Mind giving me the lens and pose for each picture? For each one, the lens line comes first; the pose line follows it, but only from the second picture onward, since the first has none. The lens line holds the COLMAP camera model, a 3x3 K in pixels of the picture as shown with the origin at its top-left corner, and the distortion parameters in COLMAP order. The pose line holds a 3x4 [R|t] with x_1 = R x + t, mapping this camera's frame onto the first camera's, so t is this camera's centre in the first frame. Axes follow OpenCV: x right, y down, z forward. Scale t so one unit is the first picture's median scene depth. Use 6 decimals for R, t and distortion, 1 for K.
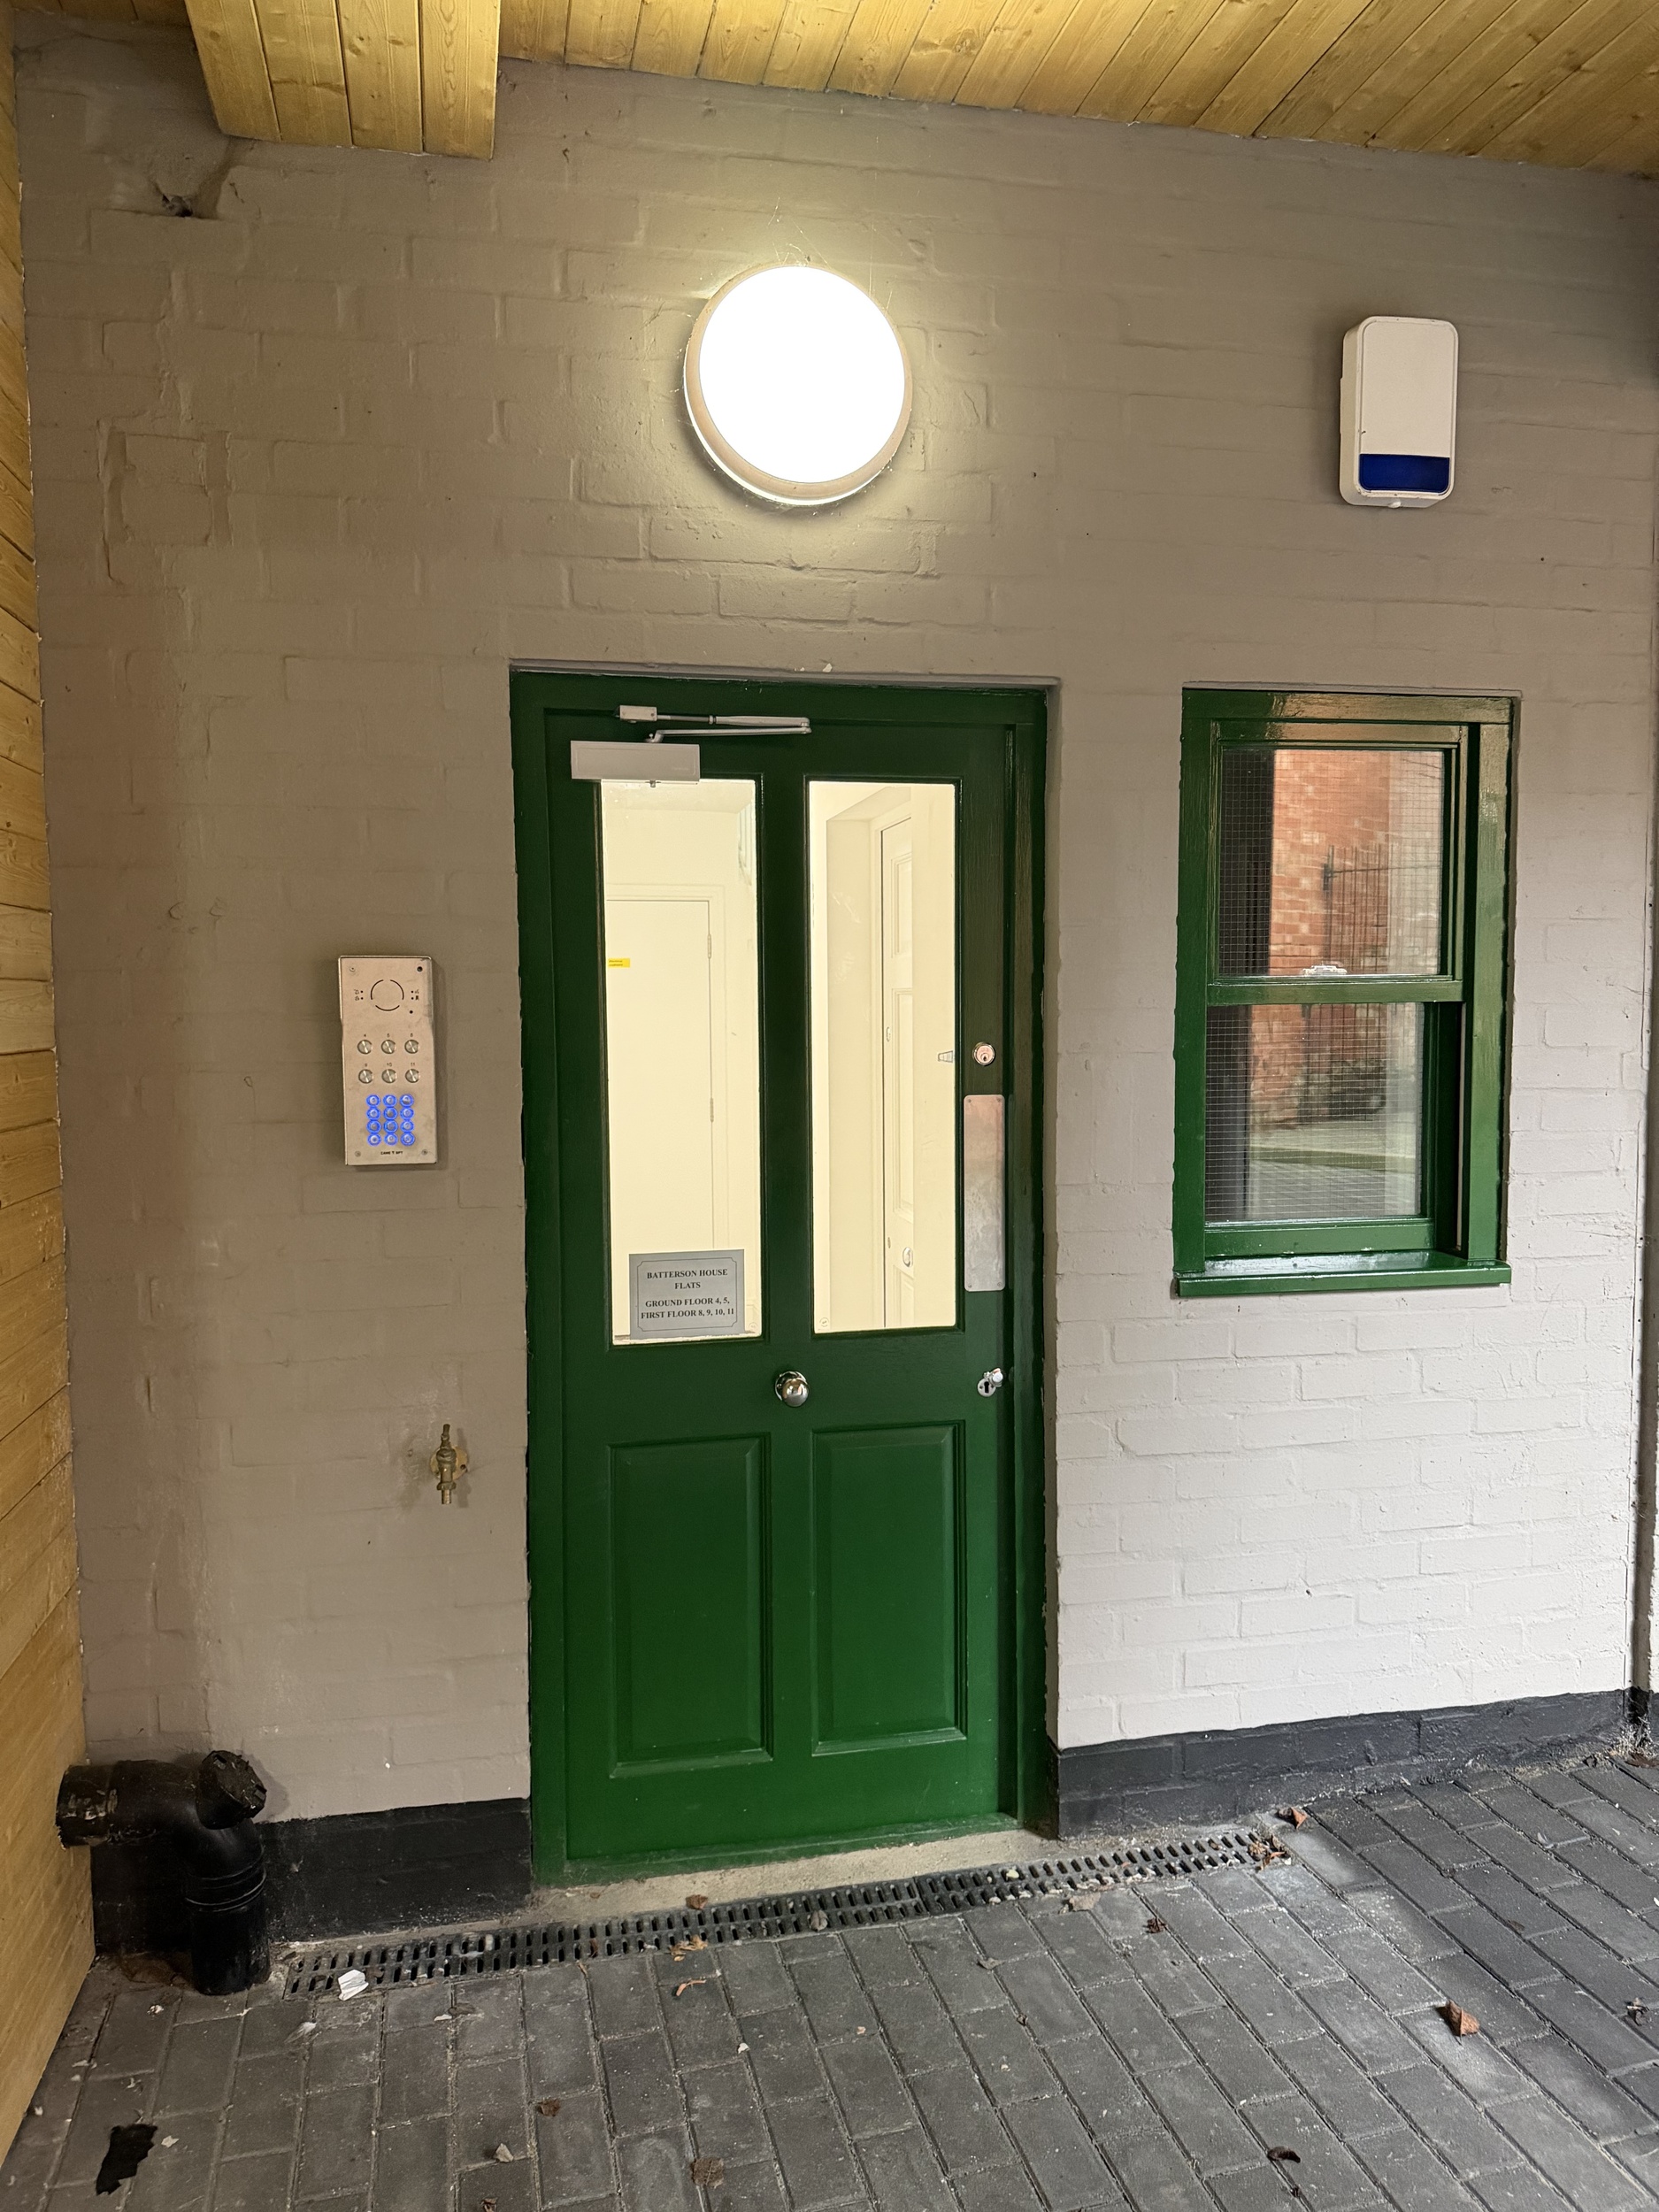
lens RADIAL K [[1558.4, 0, 822.6], [0, 1558.4, 1107.0], [0, 0, 1]] dist [0.039773, -0.001375]
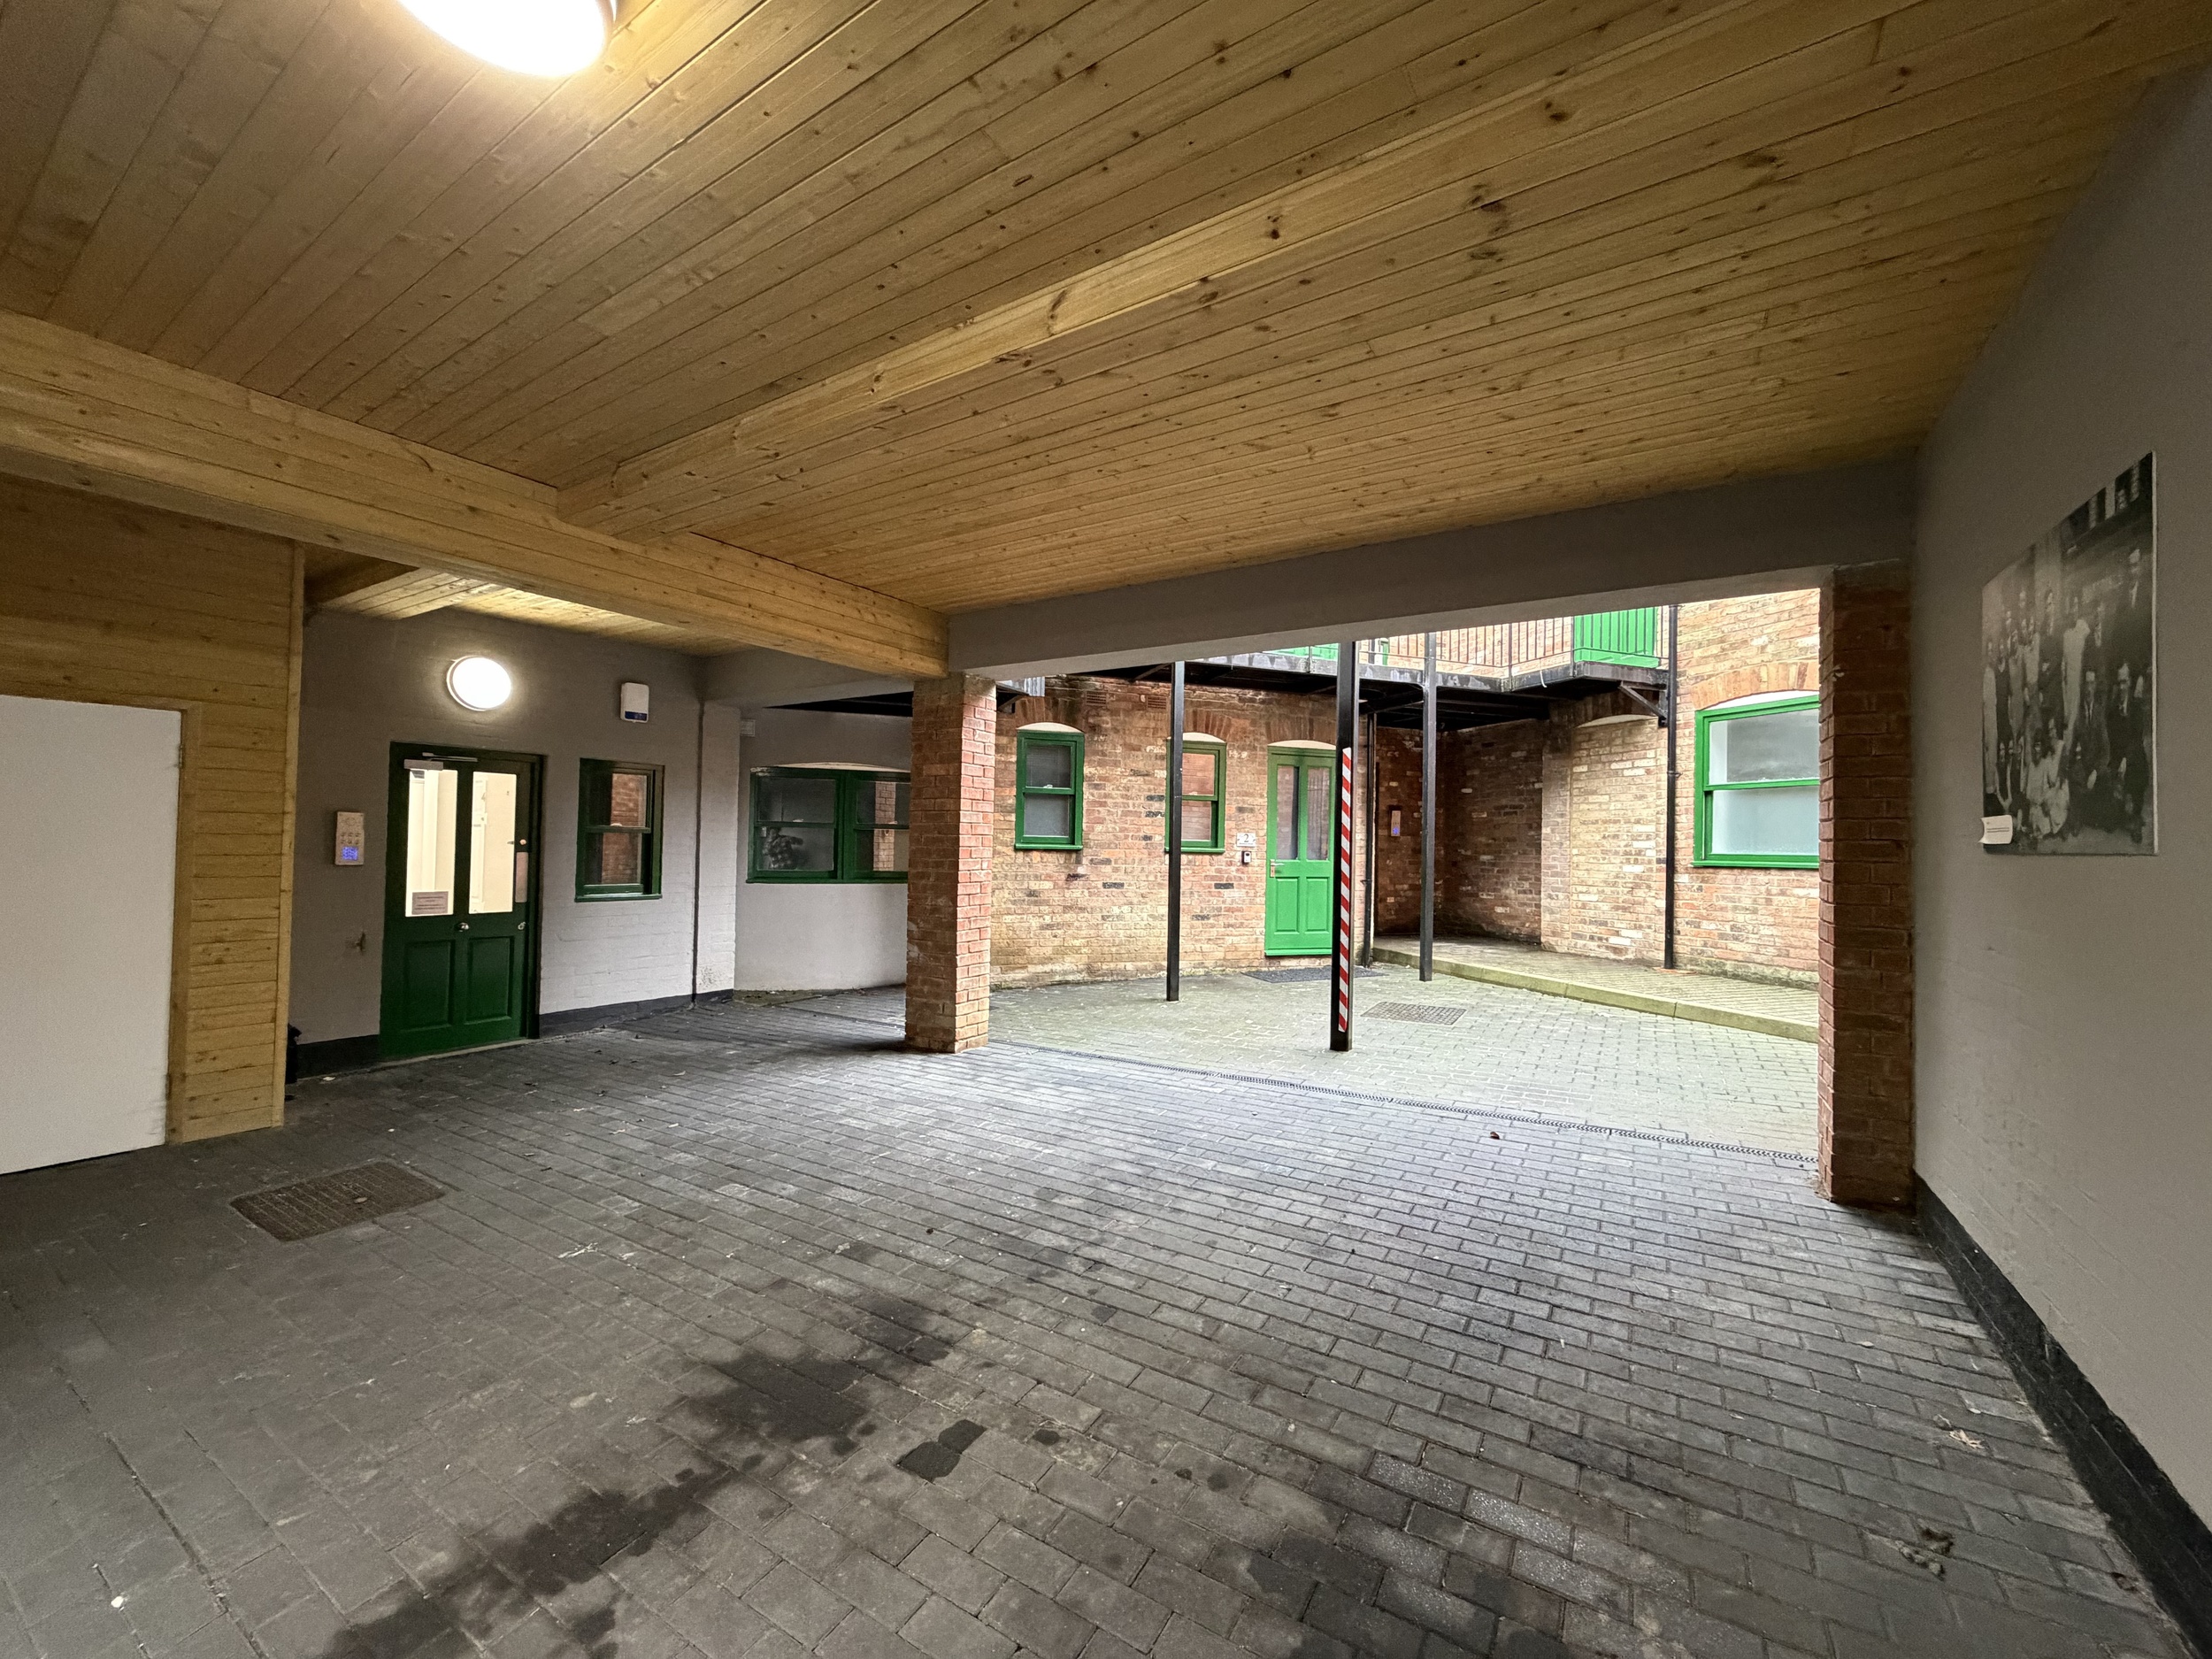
lens RADIAL K [[888.1, 0, 1100.9], [0, 888.1, 829.0], [0, 0, 1]] dist [-0.001116, -0.000180]
pose [[0.723629, 0.033660, 0.689367, -0.396038], [0.019914, 0.997376, -0.069603, 0.121317], [-0.689901, 0.064095, 0.721060, -1.670887]]
